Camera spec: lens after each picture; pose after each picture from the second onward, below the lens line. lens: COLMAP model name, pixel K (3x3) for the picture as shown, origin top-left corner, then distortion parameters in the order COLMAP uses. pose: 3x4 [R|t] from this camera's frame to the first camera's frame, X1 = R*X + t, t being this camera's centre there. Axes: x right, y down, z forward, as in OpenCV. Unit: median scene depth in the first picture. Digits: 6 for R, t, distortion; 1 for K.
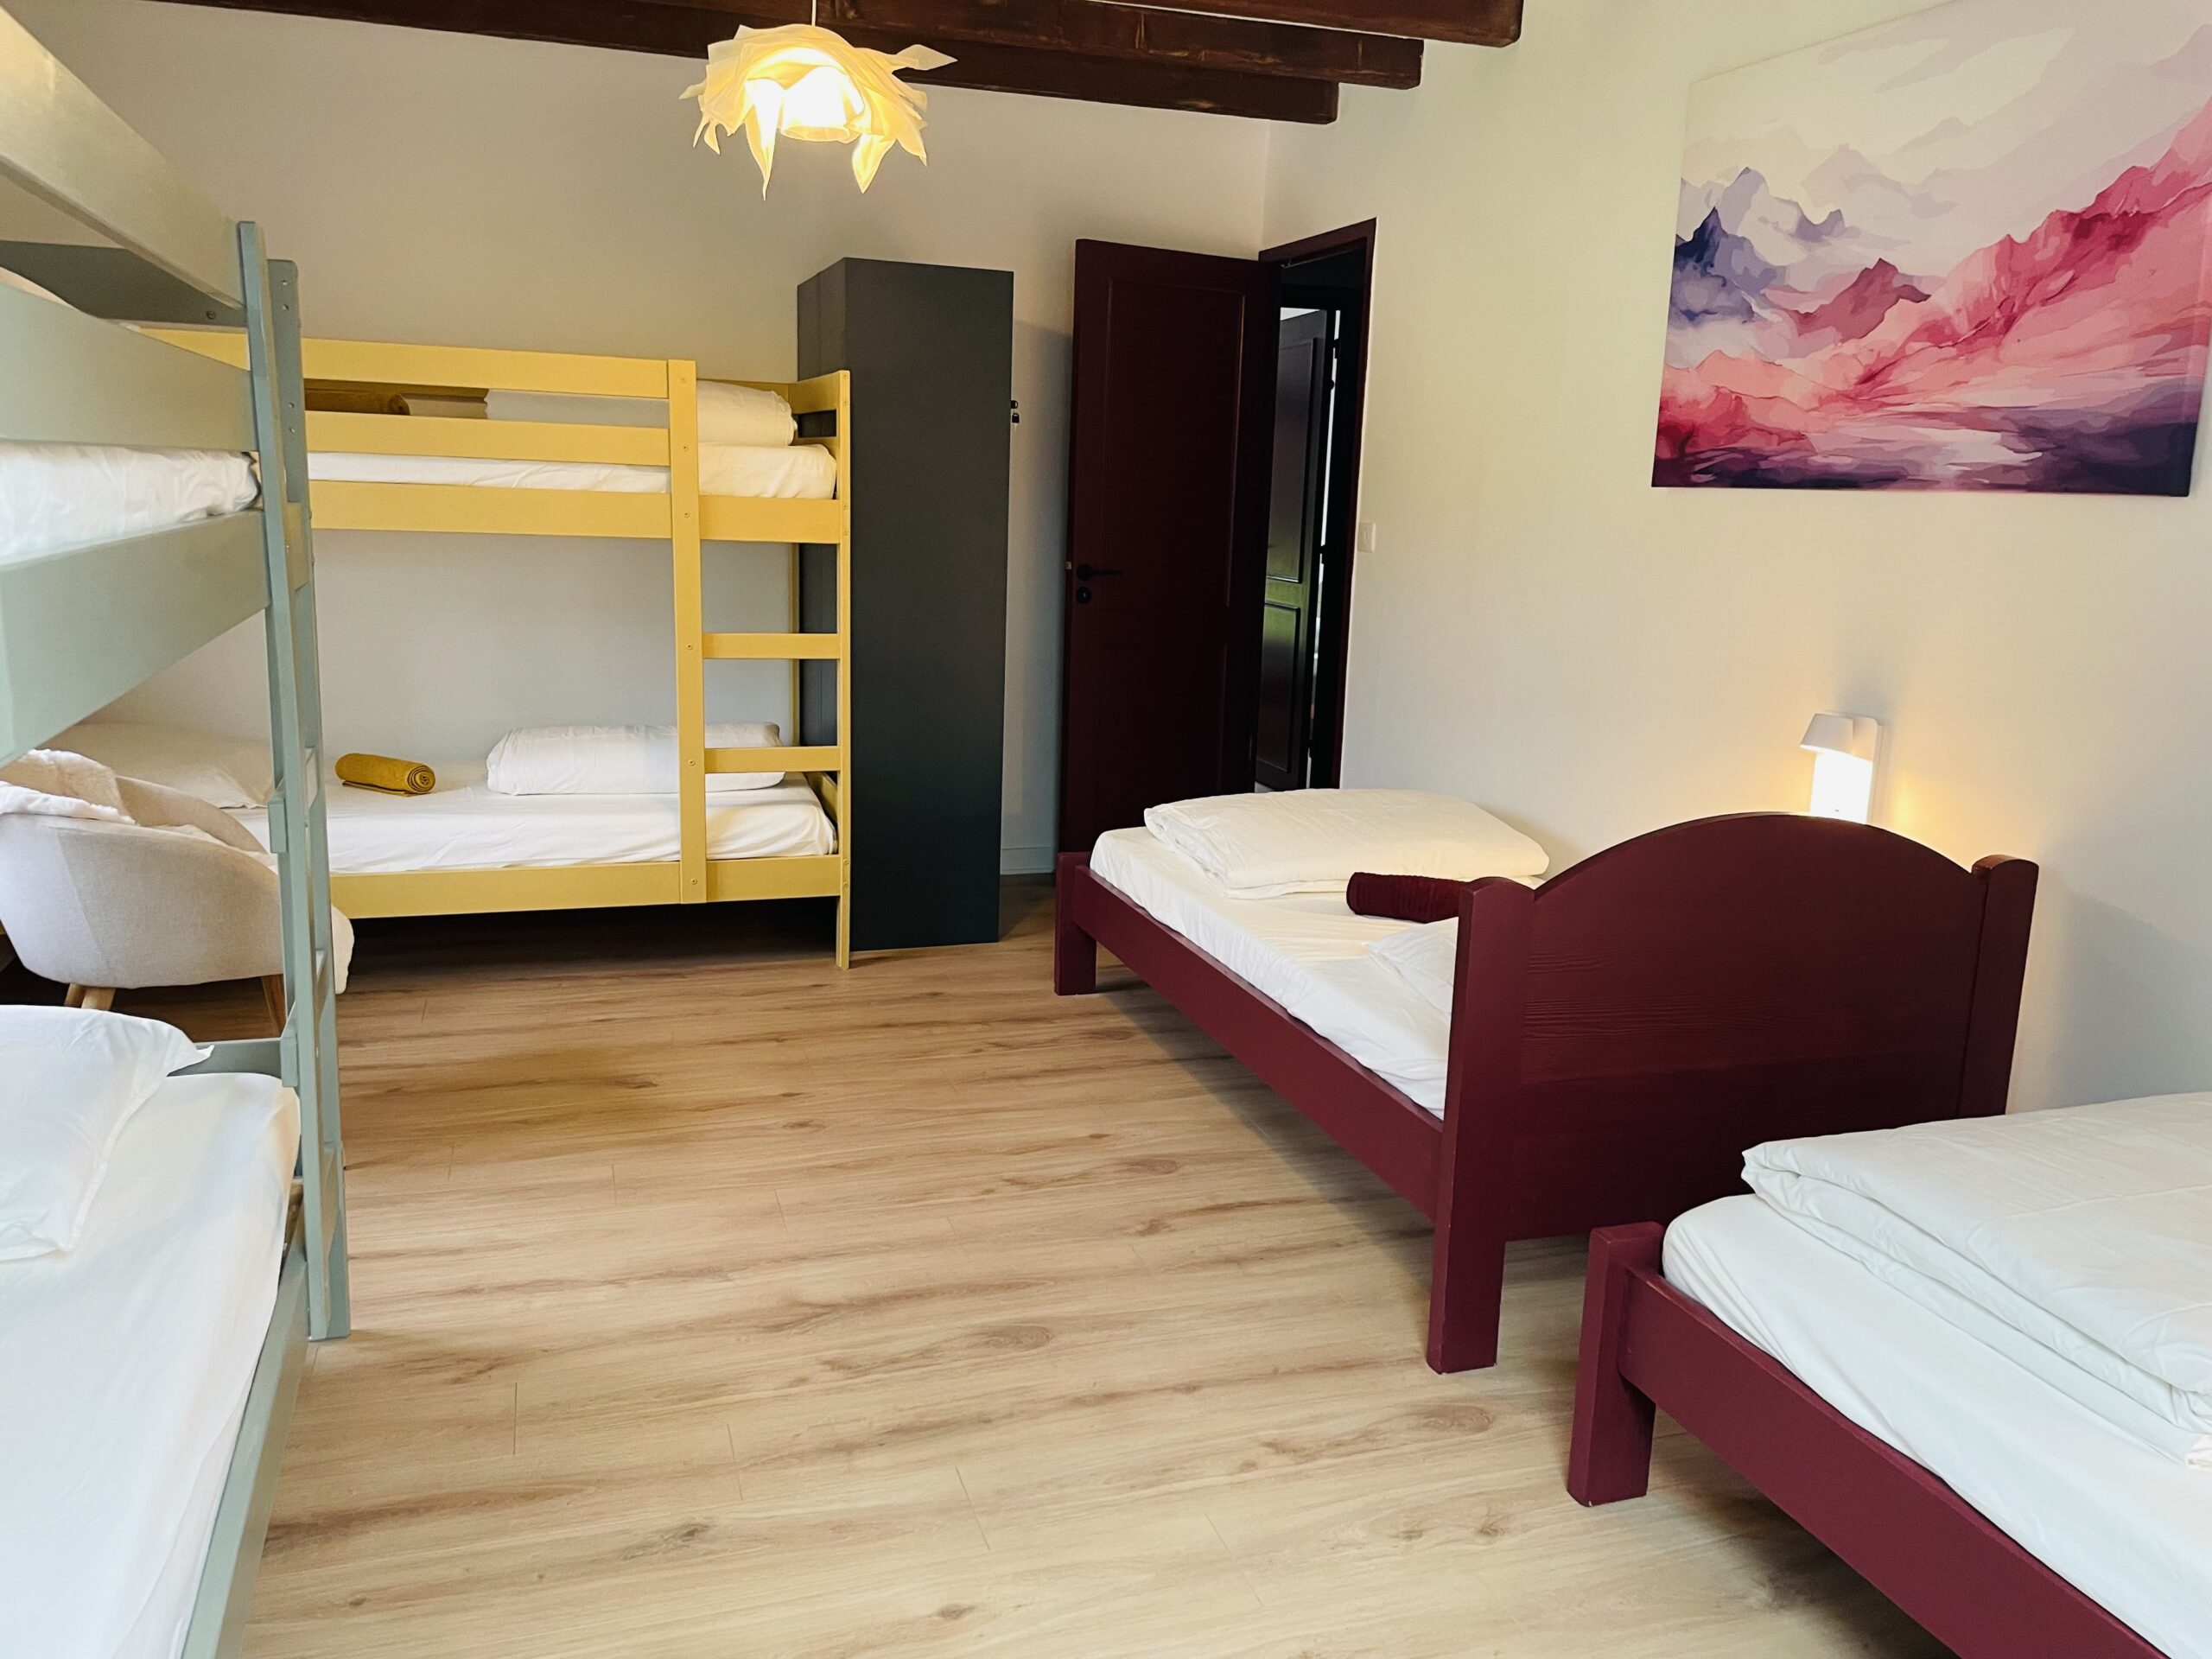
lens RADIAL K [[1666.7, 0, 1126.1], [0, 1666.7, 828.0], [0, 0, 1]] dist [0.070452, -0.075993]
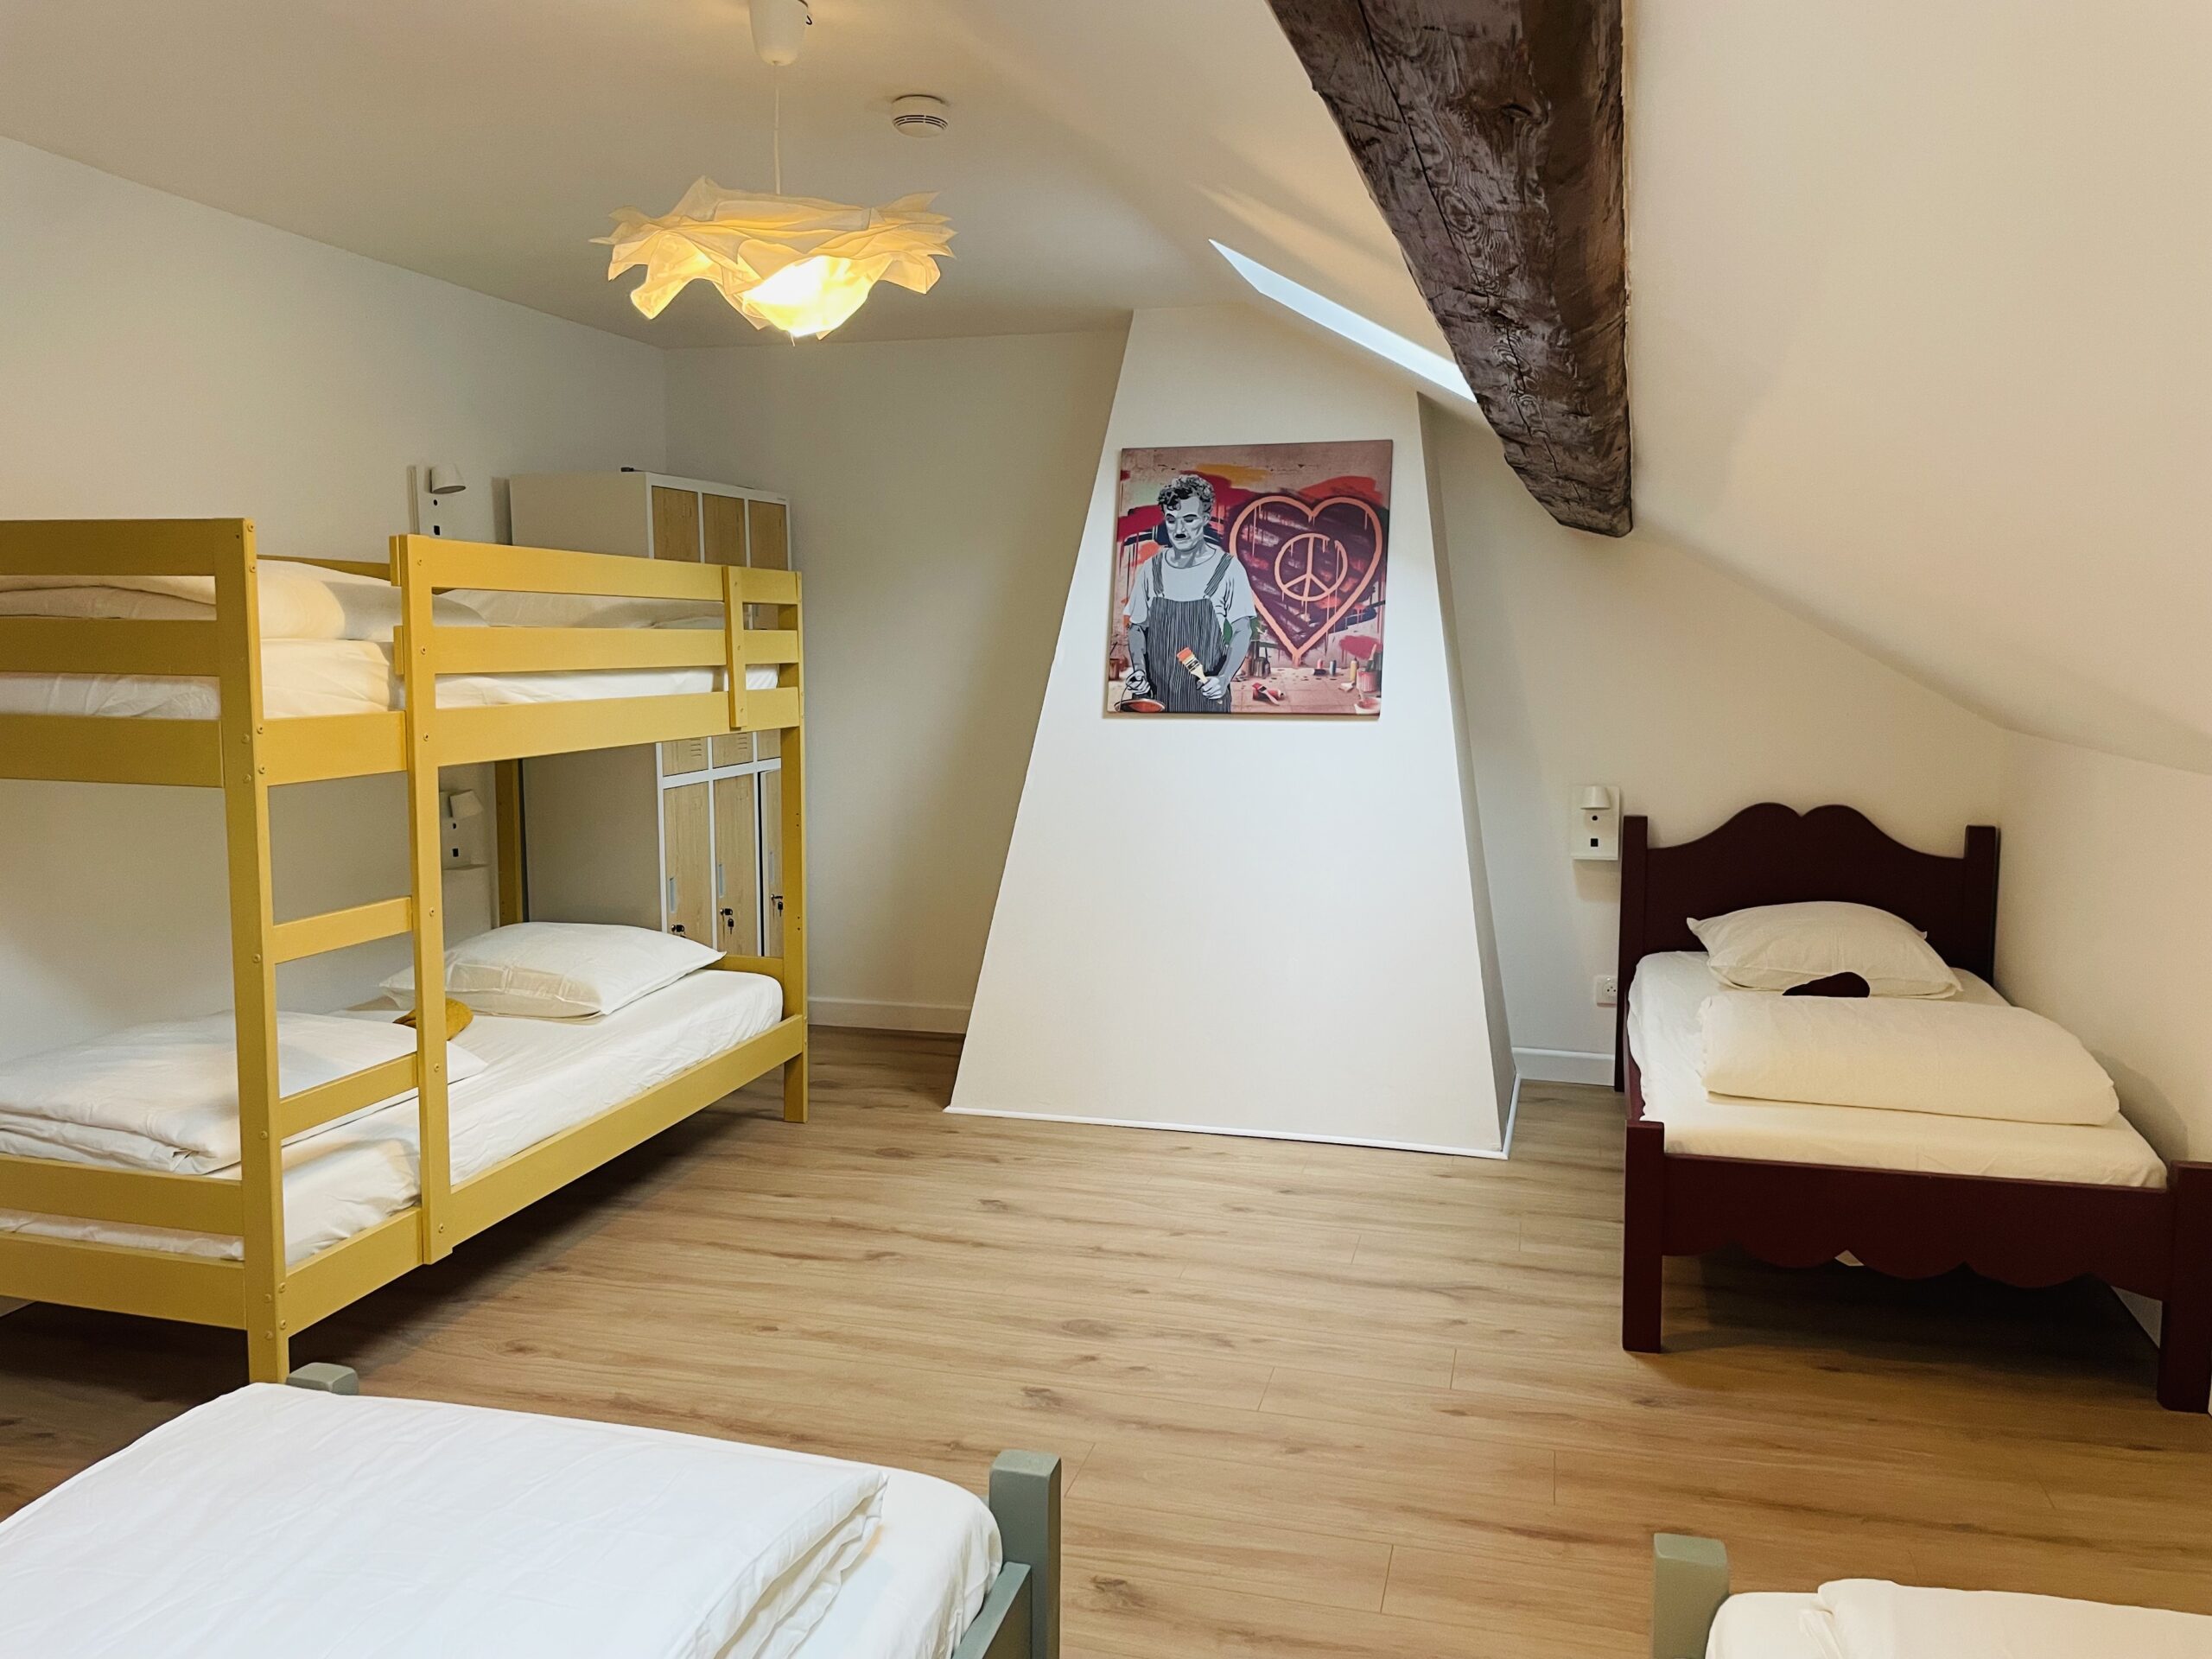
lens RADIAL K [[1666.7, 0, 1105.0], [0, 1666.7, 828.0], [0, 0, 1]] dist [0.070452, -0.075993]
pose [[-0.861979, -0.093196, 0.498304, -0.688614], [0.060099, 0.957238, 0.282990, -0.388200], [-0.503369, 0.273879, -0.819518, 1.771622]]
